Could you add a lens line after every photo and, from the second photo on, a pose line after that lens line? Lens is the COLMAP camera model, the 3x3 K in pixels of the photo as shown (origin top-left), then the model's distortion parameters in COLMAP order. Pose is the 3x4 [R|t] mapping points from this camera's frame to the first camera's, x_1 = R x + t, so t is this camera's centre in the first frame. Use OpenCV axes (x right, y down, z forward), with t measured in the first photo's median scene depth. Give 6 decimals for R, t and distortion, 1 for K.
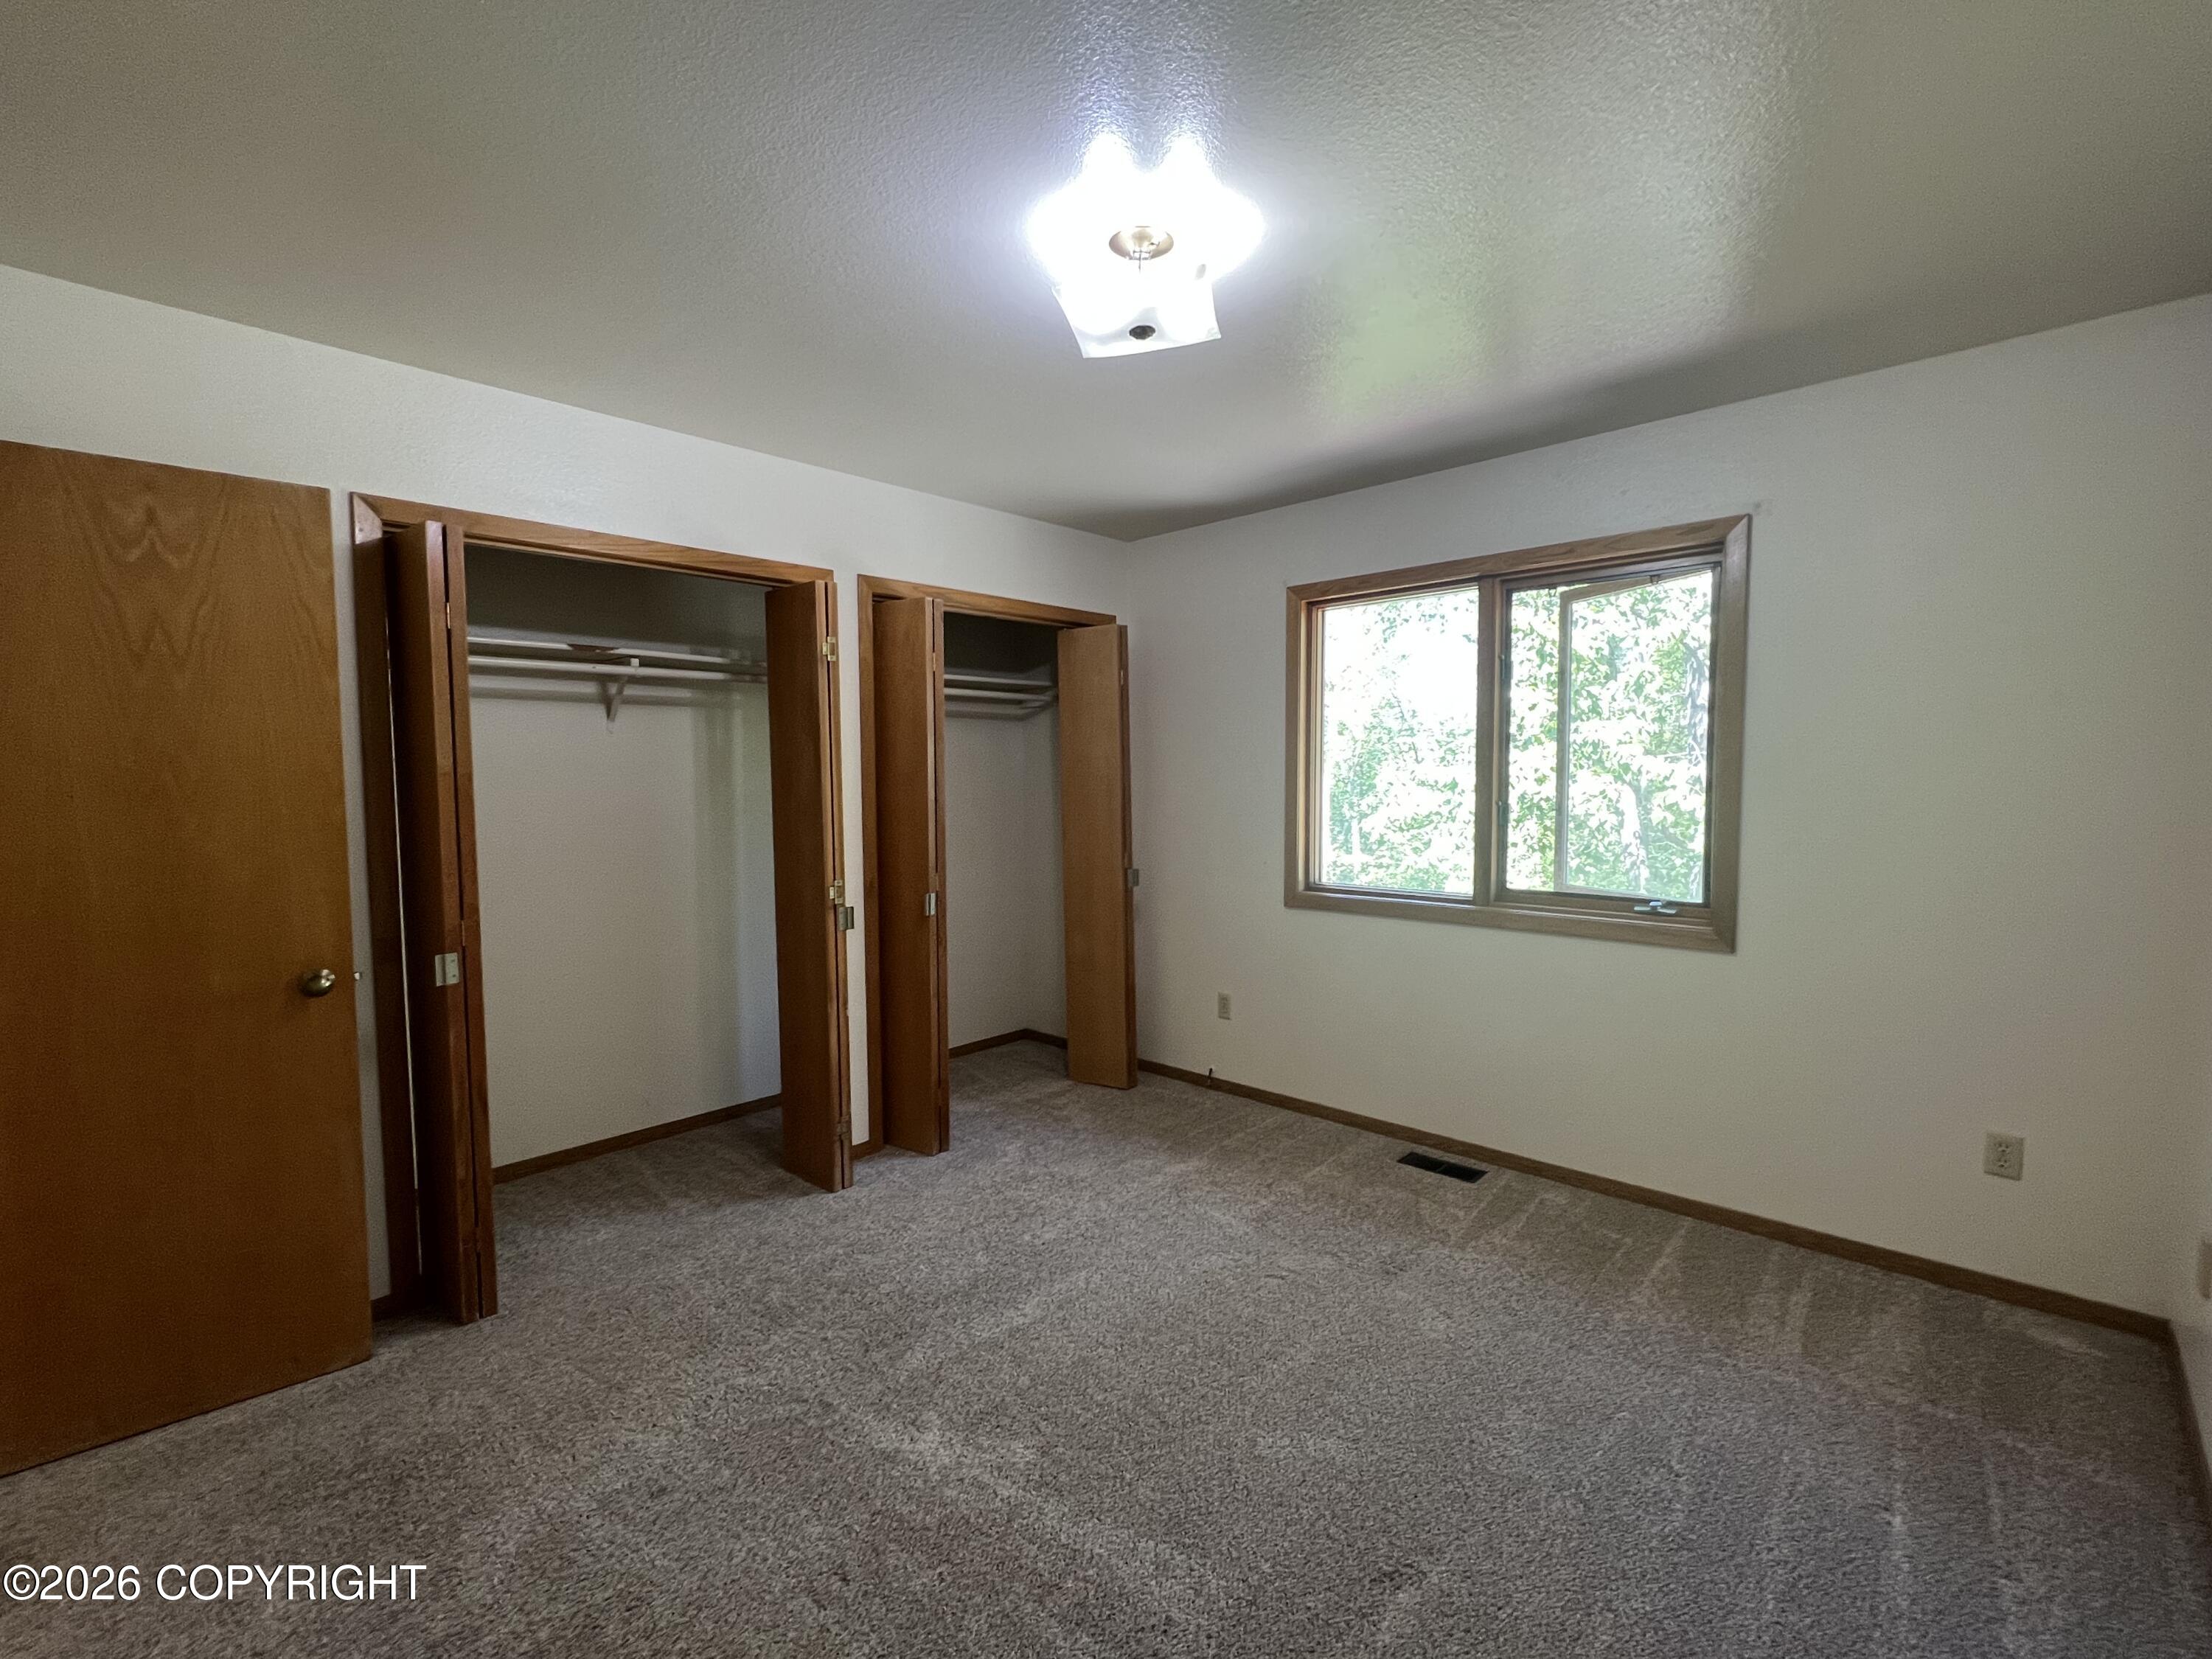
lens RADIAL K [[997.8, 0, 1109.7], [0, 997.8, 835.5], [0, 0, 1]] dist [0.003787, 0.000068]
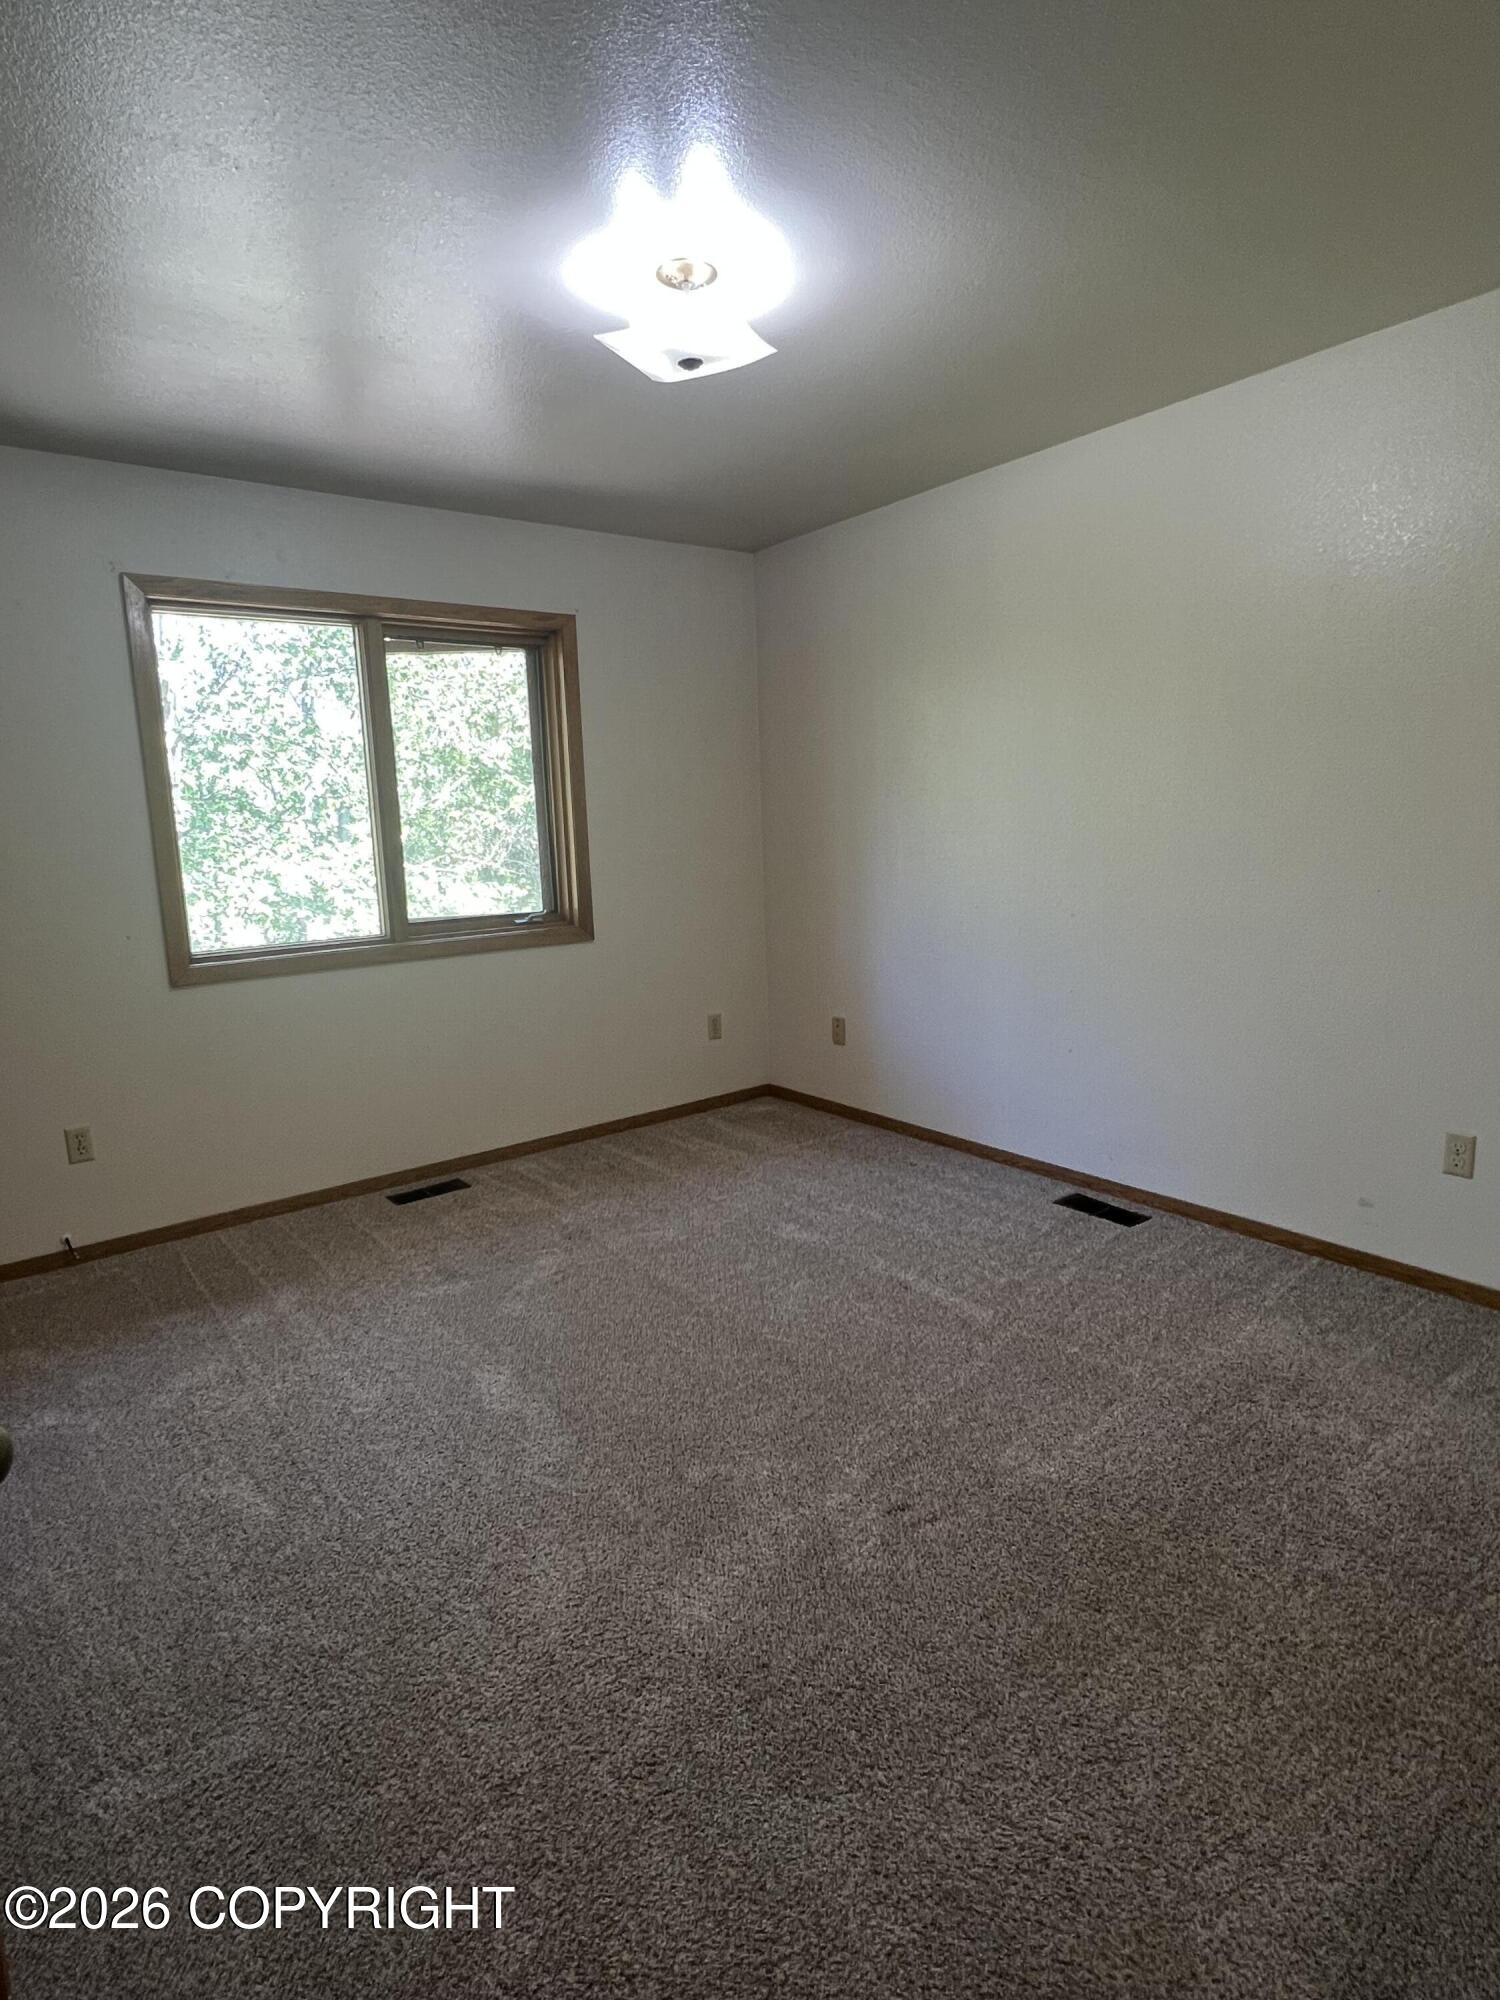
lens RADIAL K [[1044.4, 0, 754.1], [0, 1044.4, 994.6], [0, 0, 1]] dist [-0.001534, 0.001588]
pose [[0.140639, -0.156960, 0.977540, -0.655249], [0.101678, 0.984422, 0.143436, 0.005335], [-0.984826, 0.079222, 0.154407, 0.475264]]
